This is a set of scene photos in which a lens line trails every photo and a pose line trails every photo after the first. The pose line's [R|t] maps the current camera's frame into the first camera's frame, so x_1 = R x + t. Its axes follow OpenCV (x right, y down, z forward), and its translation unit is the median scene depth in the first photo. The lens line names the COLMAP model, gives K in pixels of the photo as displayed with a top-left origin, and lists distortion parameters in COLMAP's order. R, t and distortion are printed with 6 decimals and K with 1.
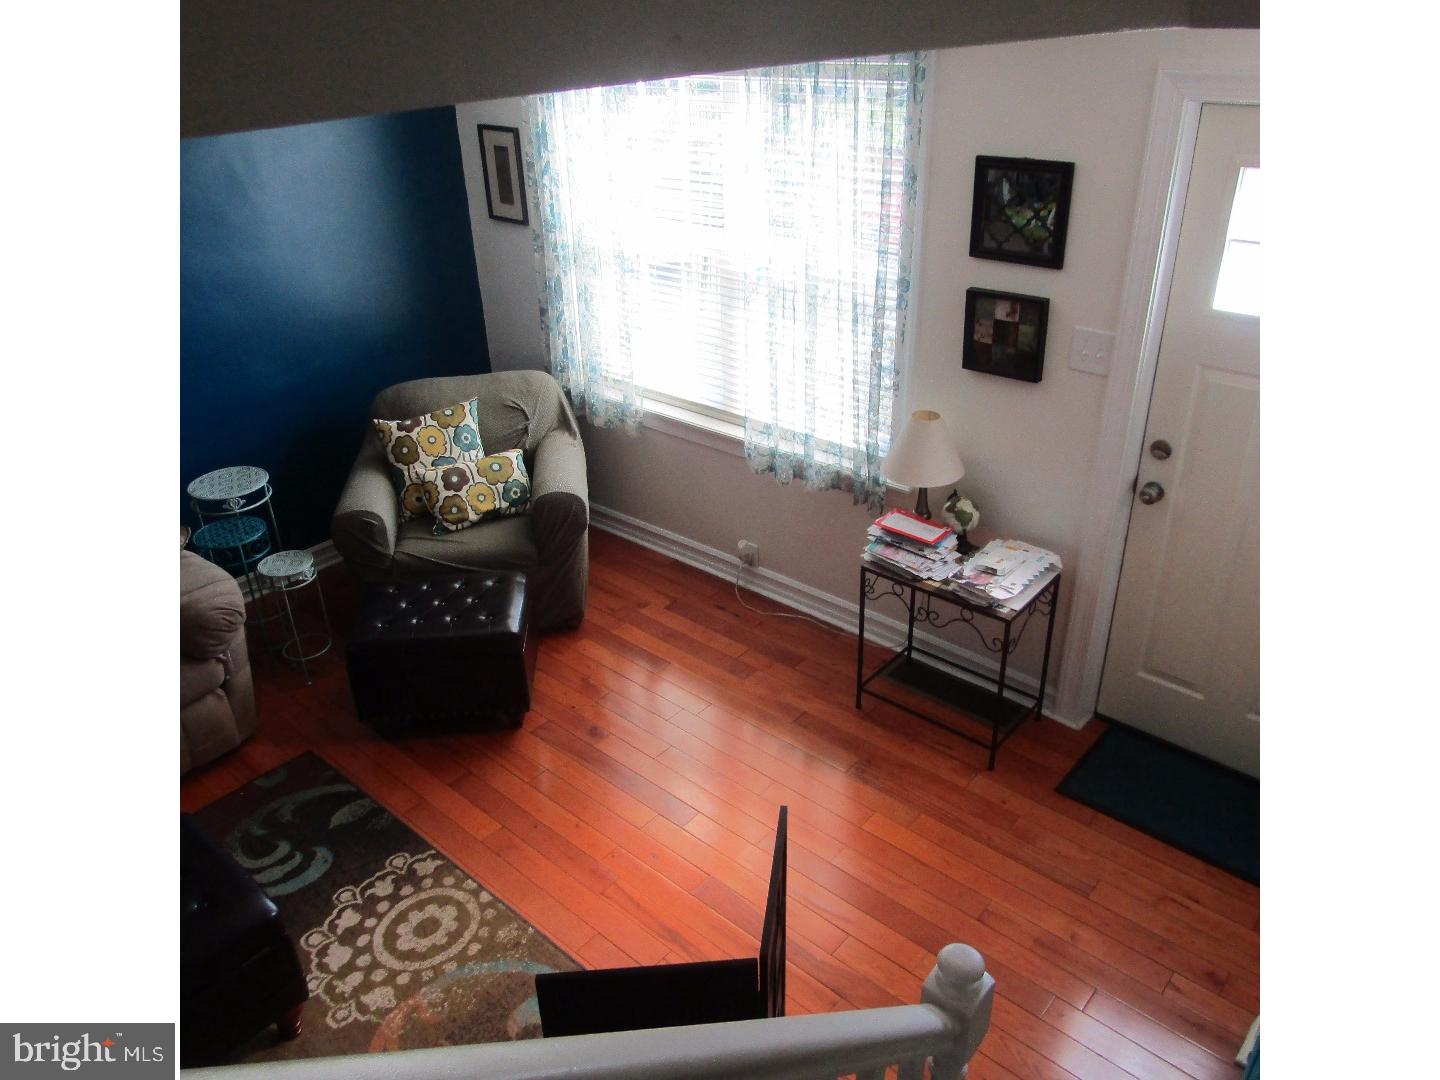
lens RADIAL K [[1032.6, 0, 716.5], [0, 1032.6, 538.4], [0, 0, 1]] dist [-0.011275, 0.004050]
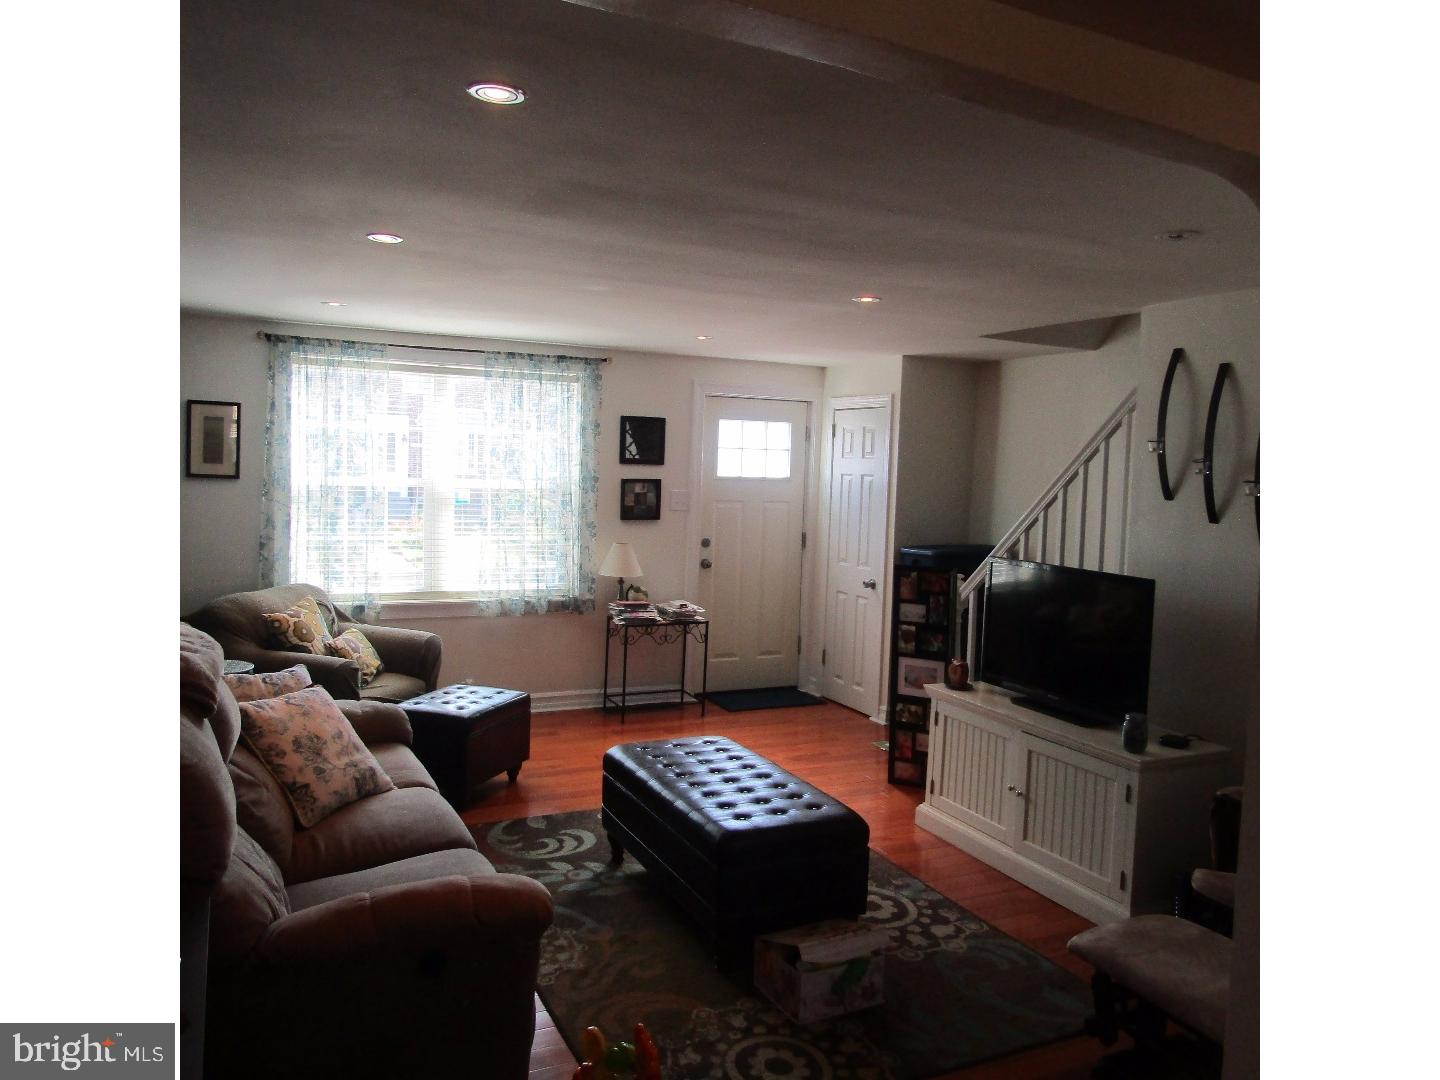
lens RADIAL K [[1032.6, 0, 718.5], [0, 1032.6, 537.1], [0, 0, 1]] dist [-0.011275, 0.004050]
pose [[0.387744, -0.022387, 0.921495, -1.529722], [0.396578, 0.906502, -0.144848, 0.223625], [-0.832094, 0.421609, 0.360369, 0.172356]]
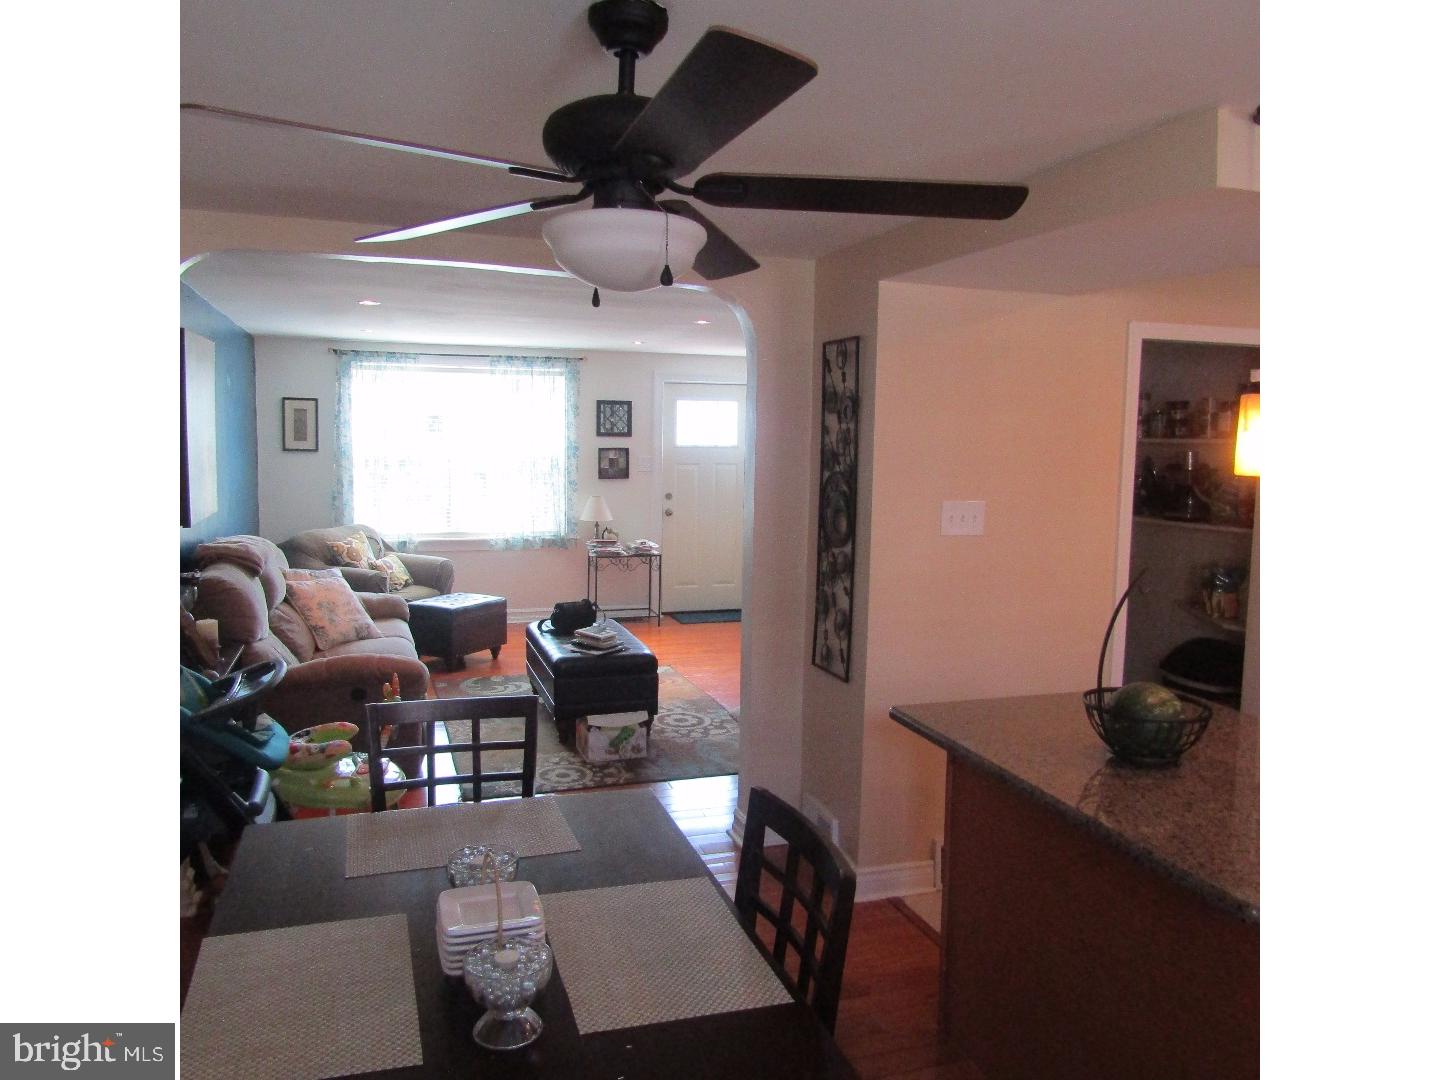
lens RADIAL K [[1032.6, 0, 720.3], [0, 1032.6, 538.6], [0, 0, 1]] dist [-0.011275, 0.004050]
pose [[0.501766, -0.051675, 0.863459, -1.903786], [0.381866, 0.908910, -0.167512, 0.534367], [-0.776150, 0.413778, 0.475793, -0.409079]]
